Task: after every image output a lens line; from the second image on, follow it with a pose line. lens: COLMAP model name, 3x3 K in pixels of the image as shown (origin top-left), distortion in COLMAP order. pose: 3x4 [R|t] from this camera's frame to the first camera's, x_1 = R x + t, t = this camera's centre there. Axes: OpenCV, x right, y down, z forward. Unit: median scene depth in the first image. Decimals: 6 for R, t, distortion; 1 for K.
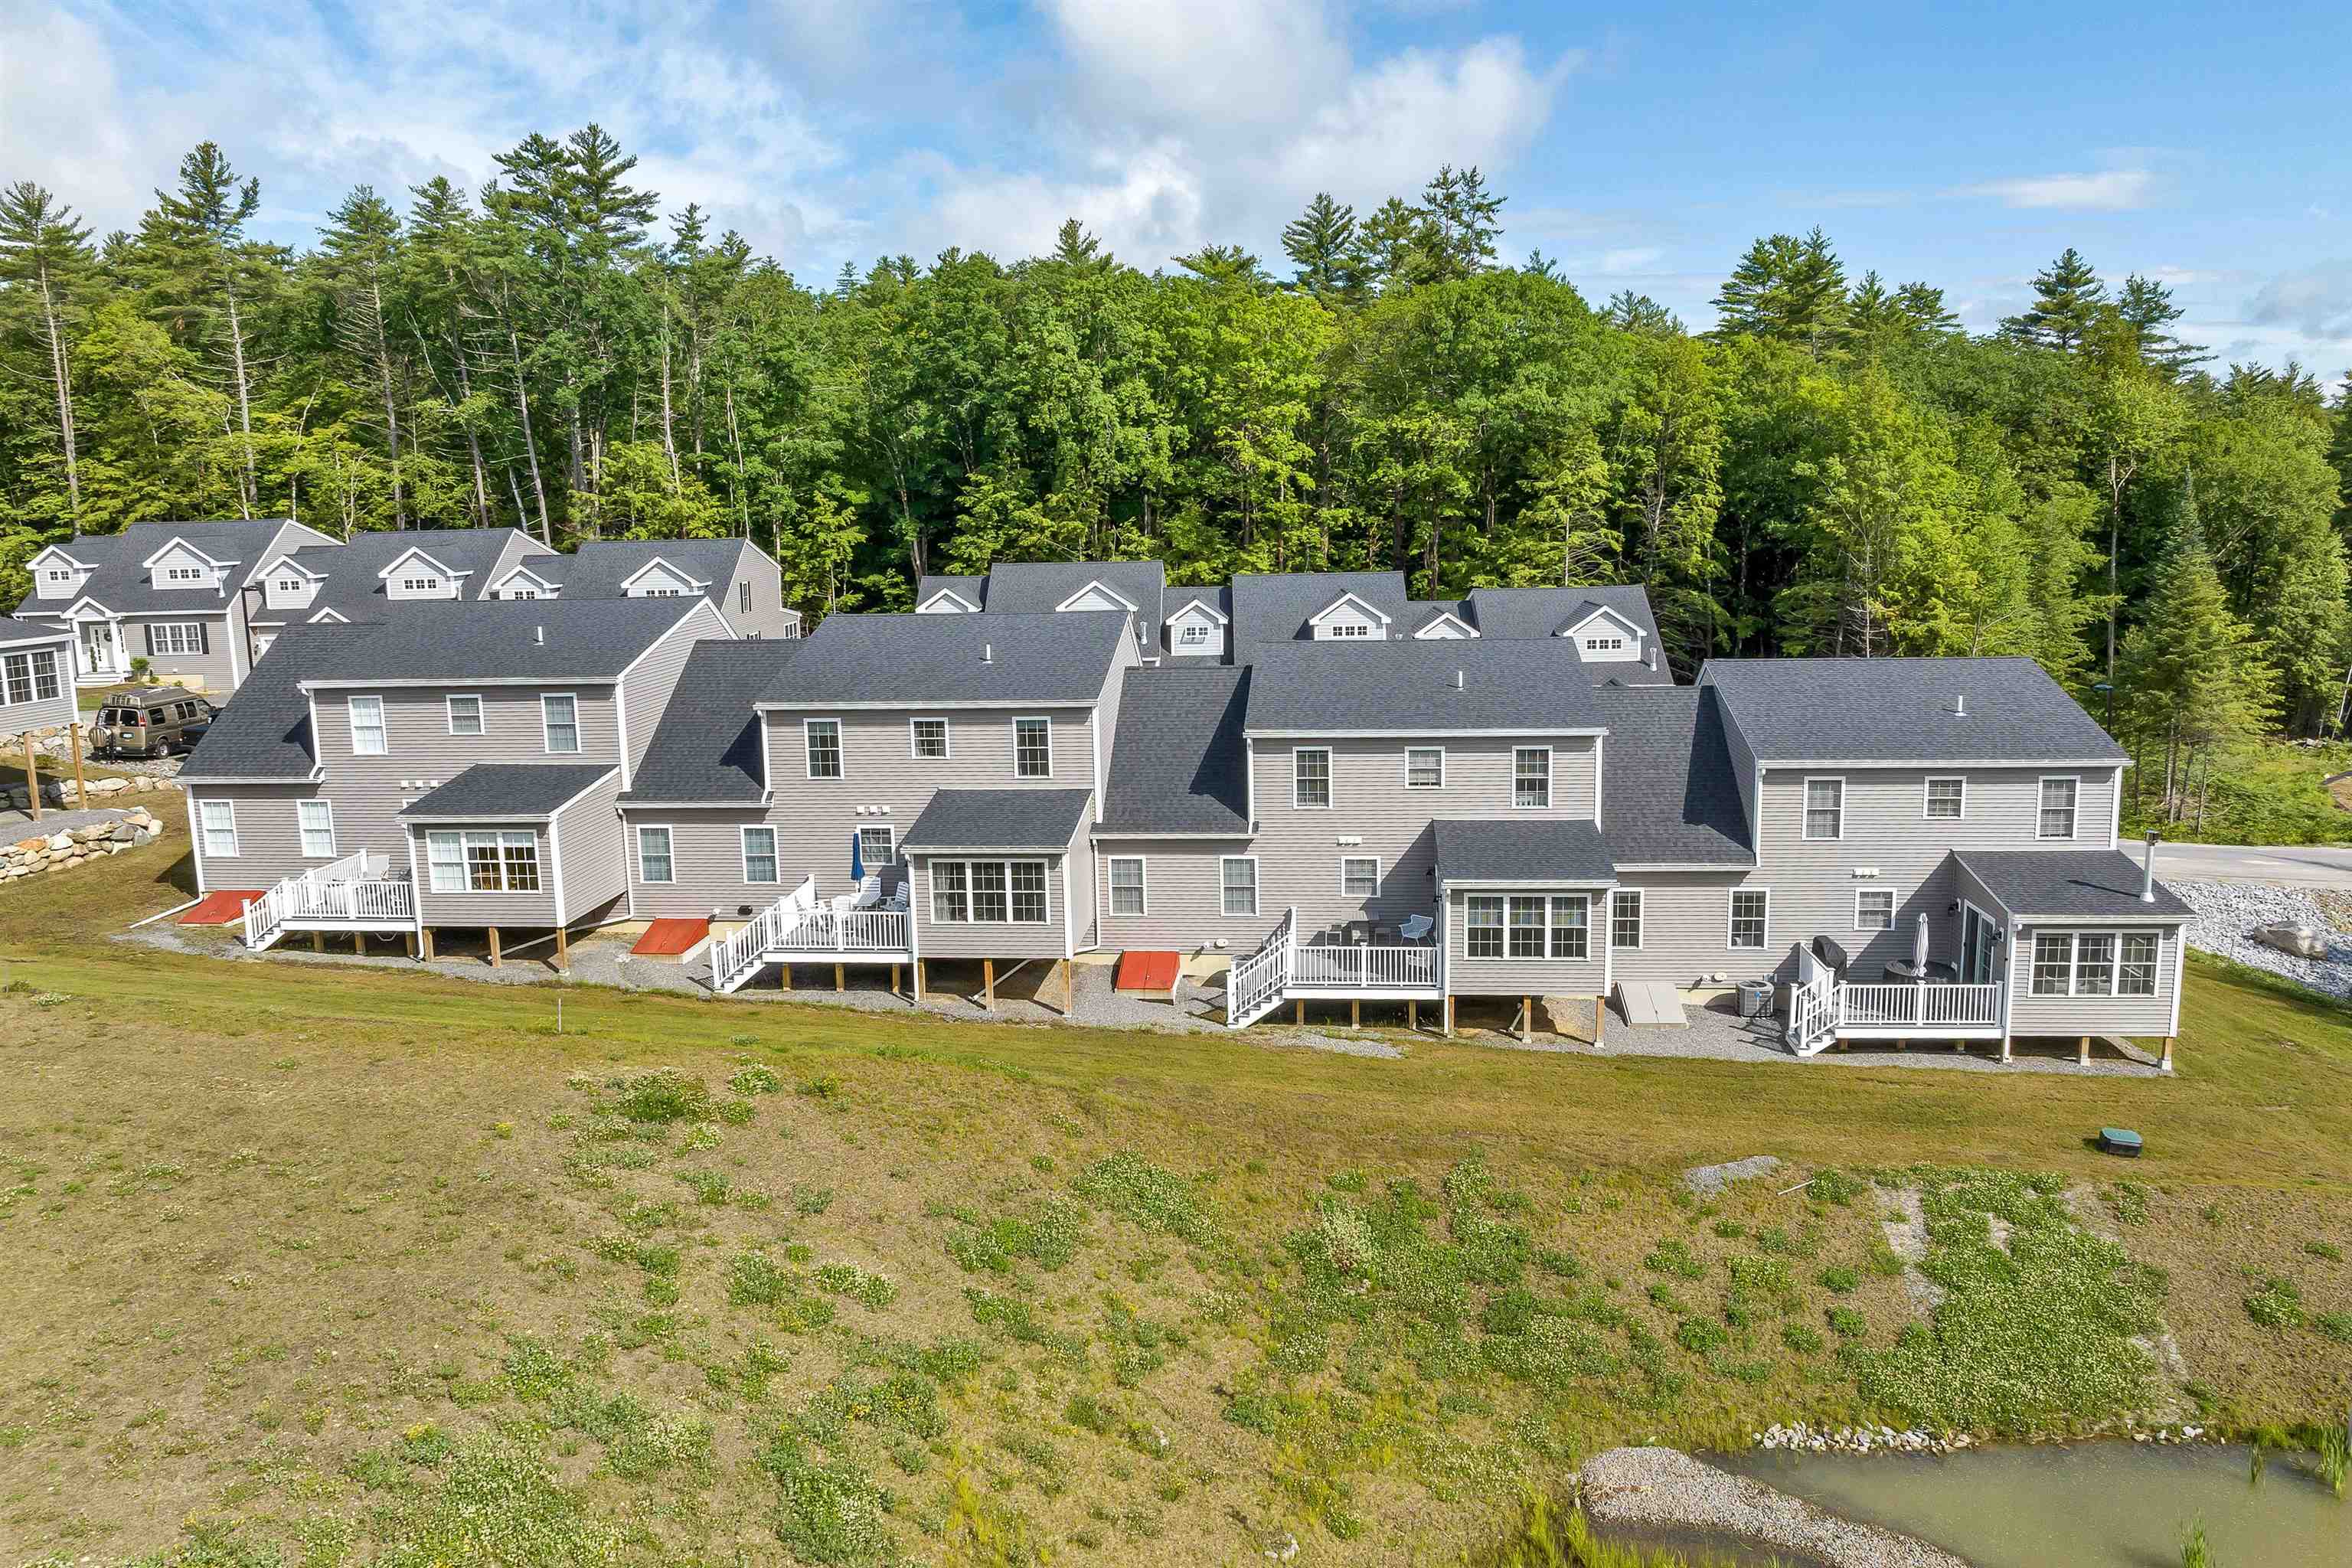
lens RADIAL K [[1674.7, 0, 1195.2], [0, 1674.7, 791.7], [0, 0, 1]] dist [-0.042851, 0.016576]
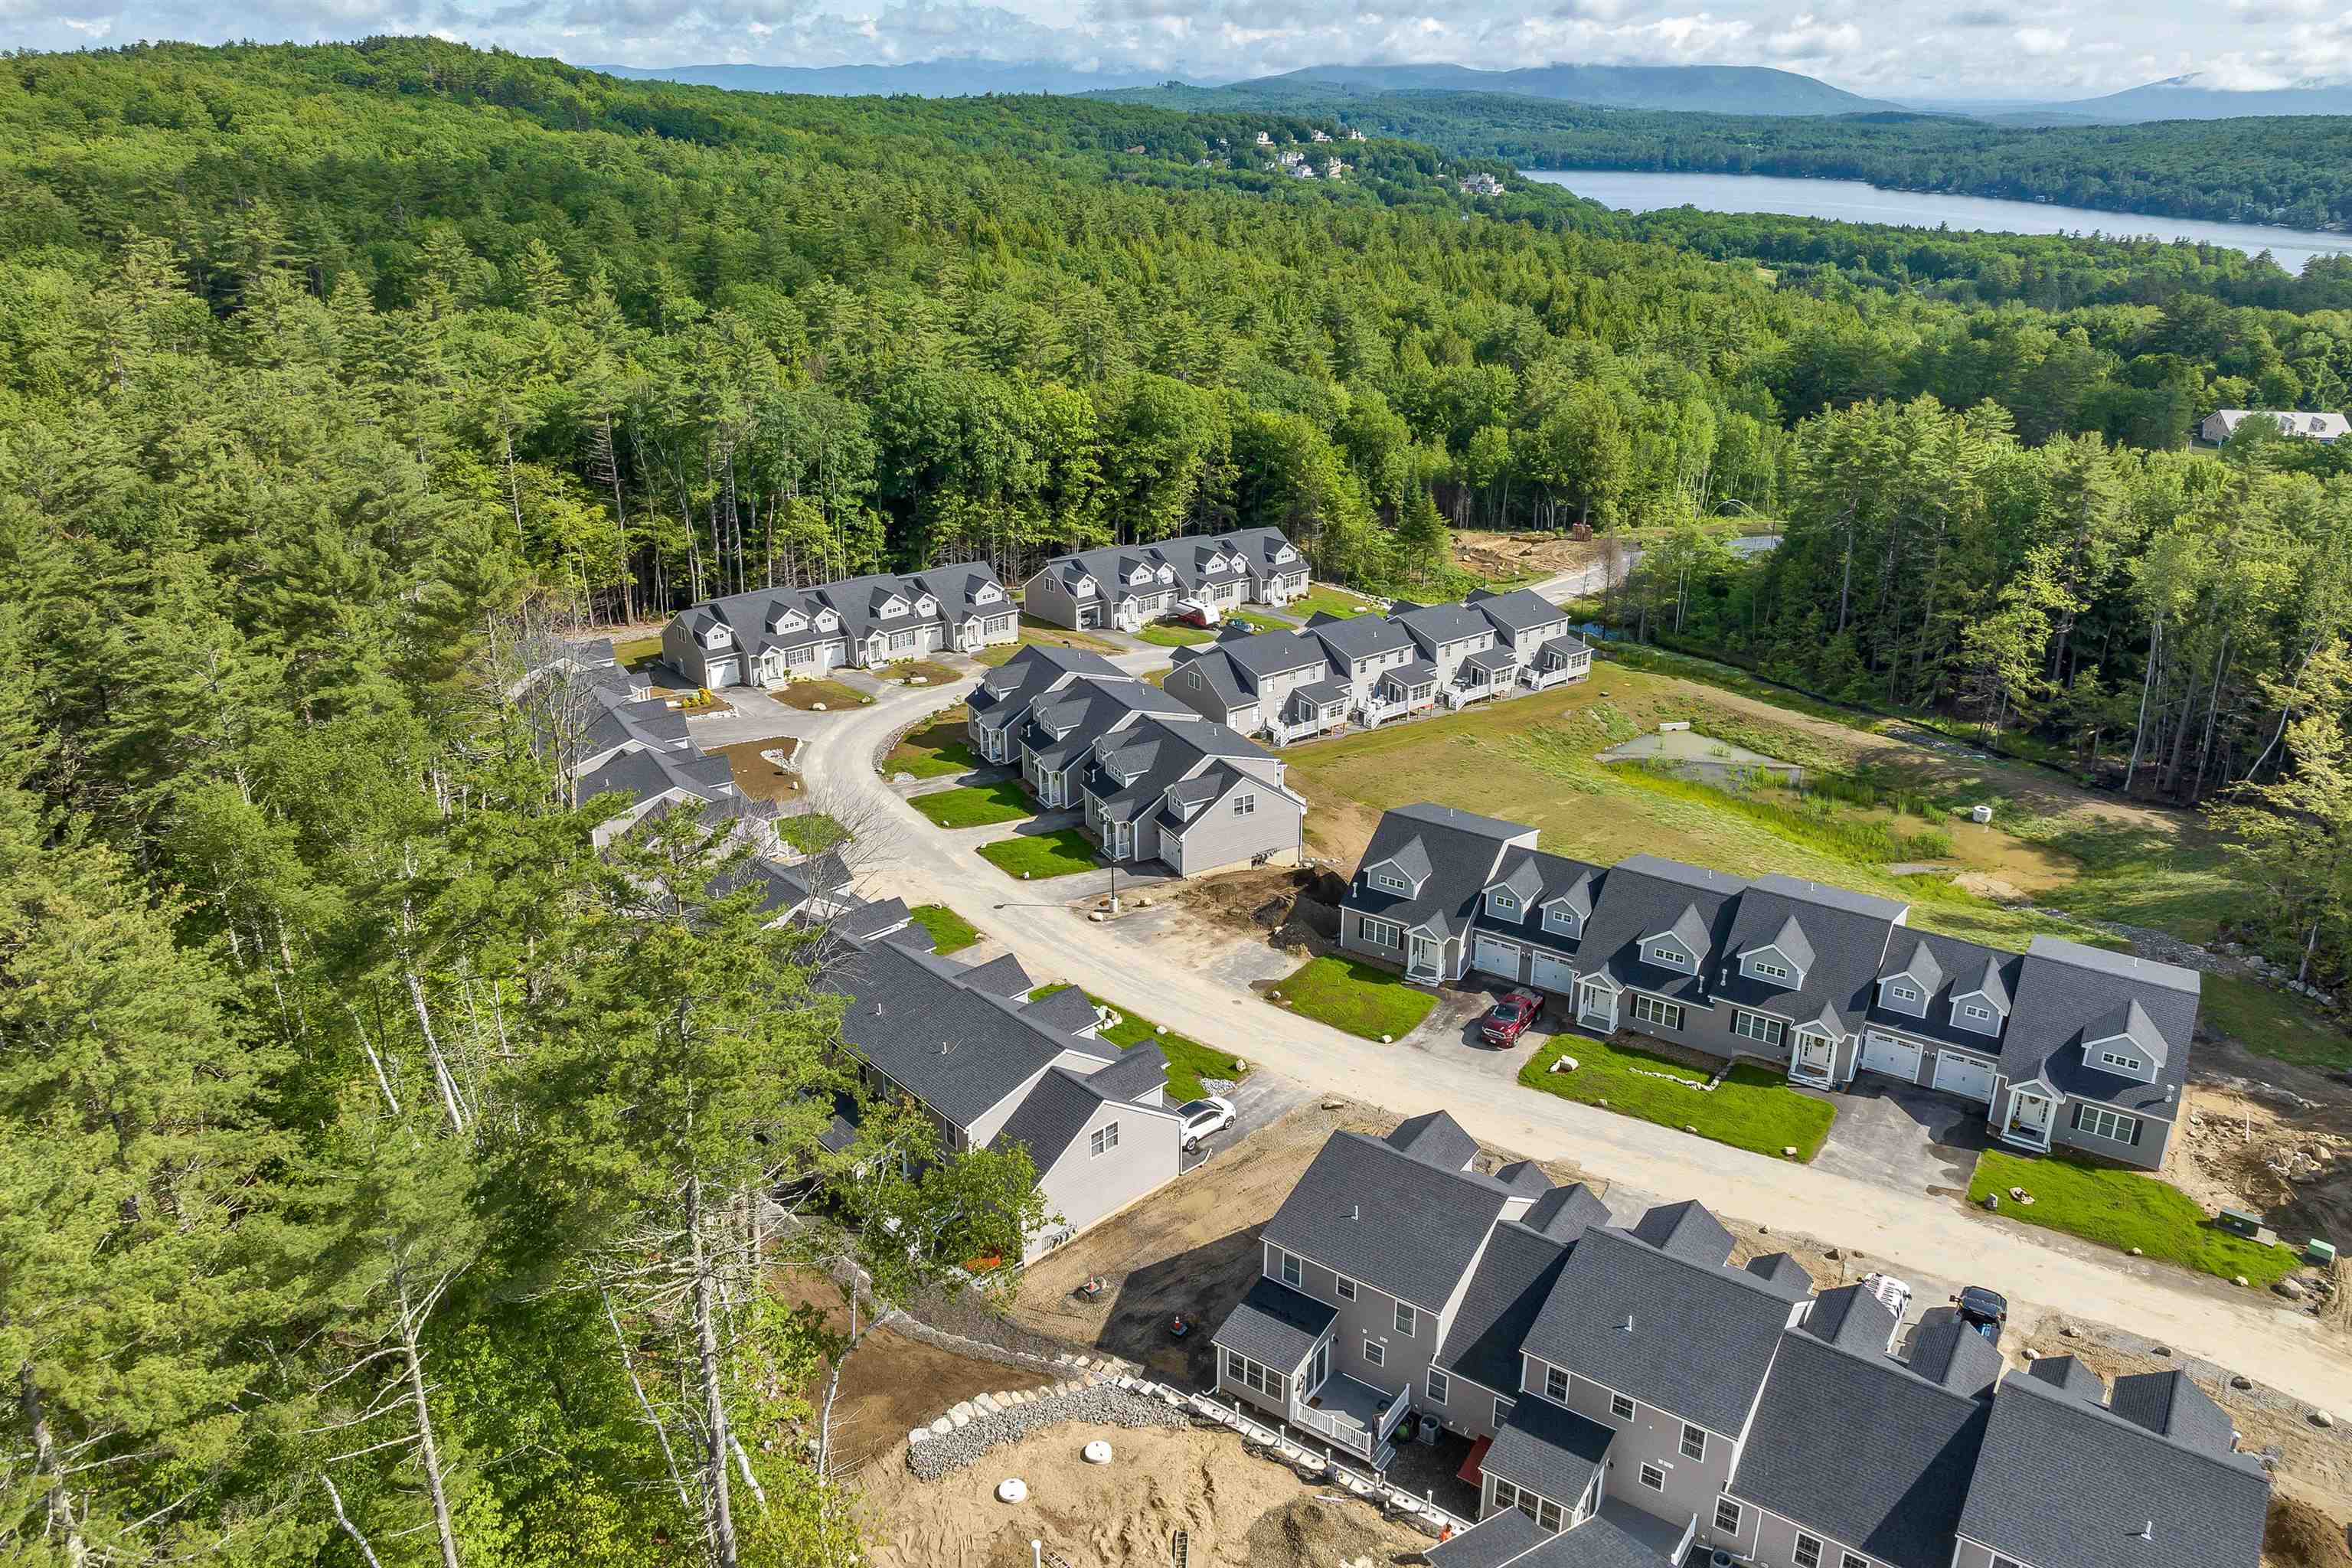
lens RADIAL K [[1674.7, 0, 1187.3], [0, 1674.7, 717.5], [0, 0, 1]] dist [-0.042851, 0.016576]
pose [[0.729482, -0.218883, 0.648032, -1.968801], [0.101567, 0.971576, 0.213832, -0.503521], [-0.676417, -0.090168, 0.730979, -1.038619]]
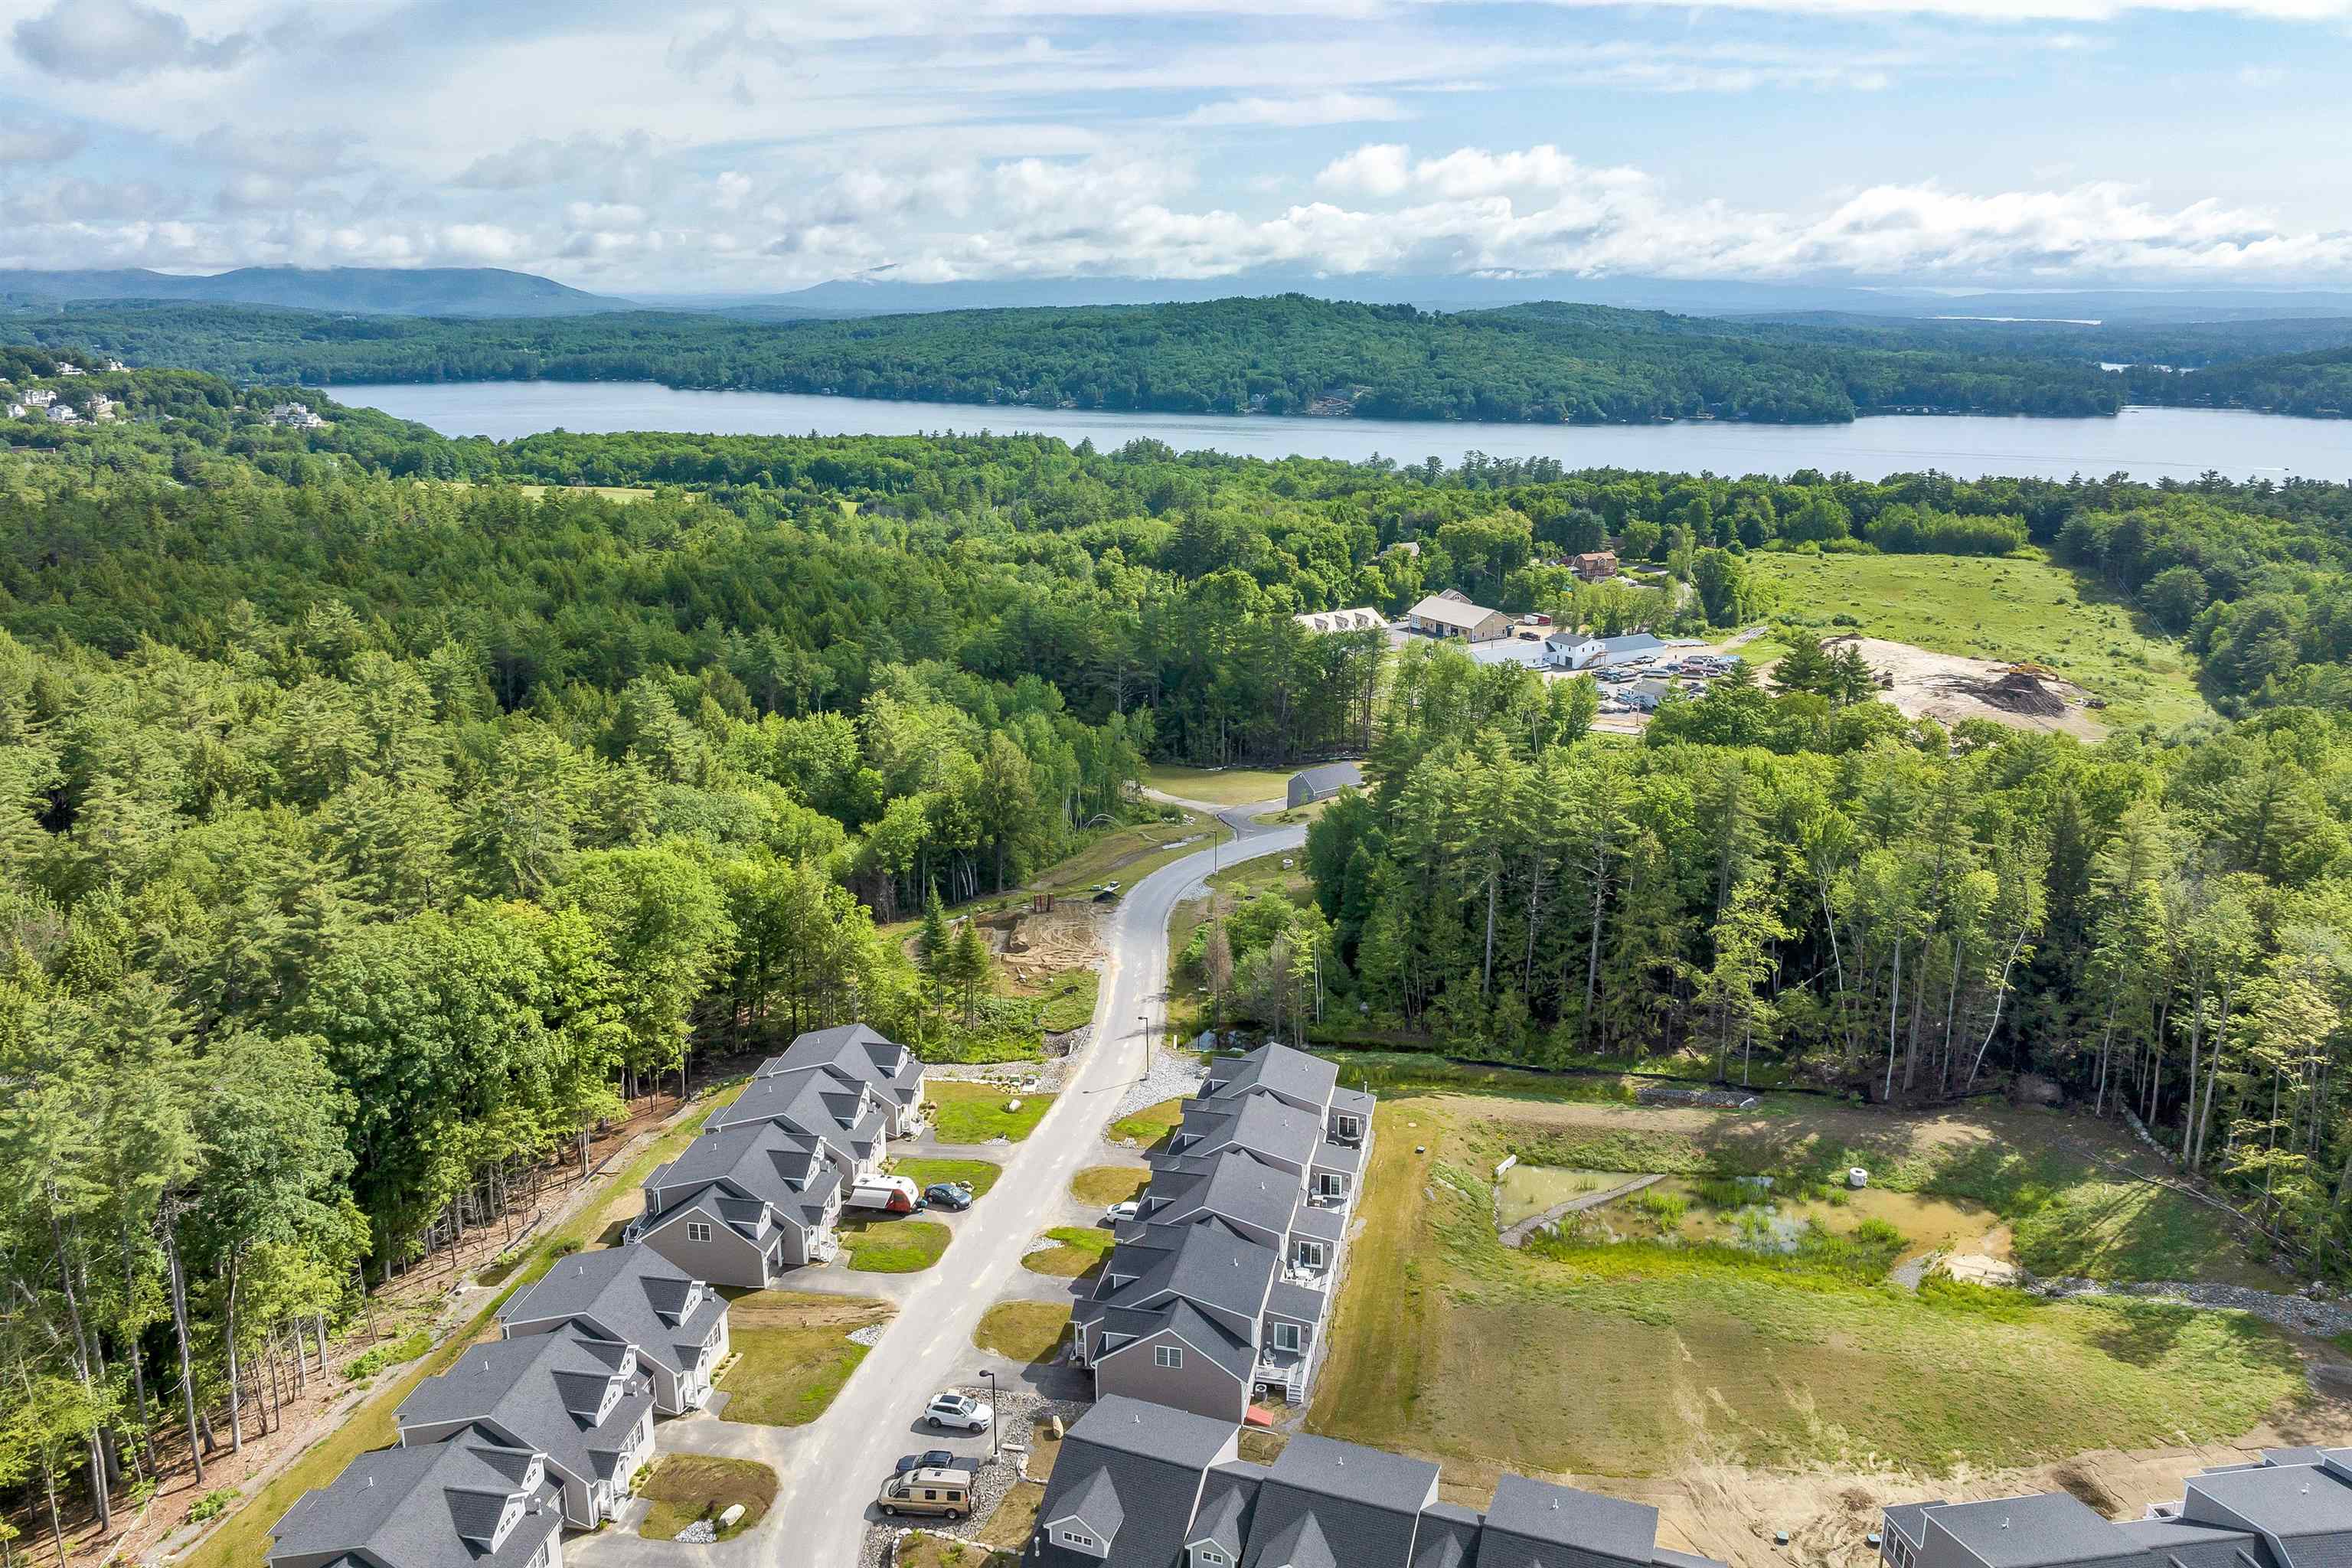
lens RADIAL K [[1674.7, 0, 1176.1], [0, 1674.7, 783.4], [0, 0, 1]] dist [-0.042851, 0.016576]
pose [[0.119232, -0.260861, 0.957985, -1.834823], [0.169524, 0.956048, 0.239234, -0.984713], [-0.978287, 0.133877, 0.158214, 0.367734]]
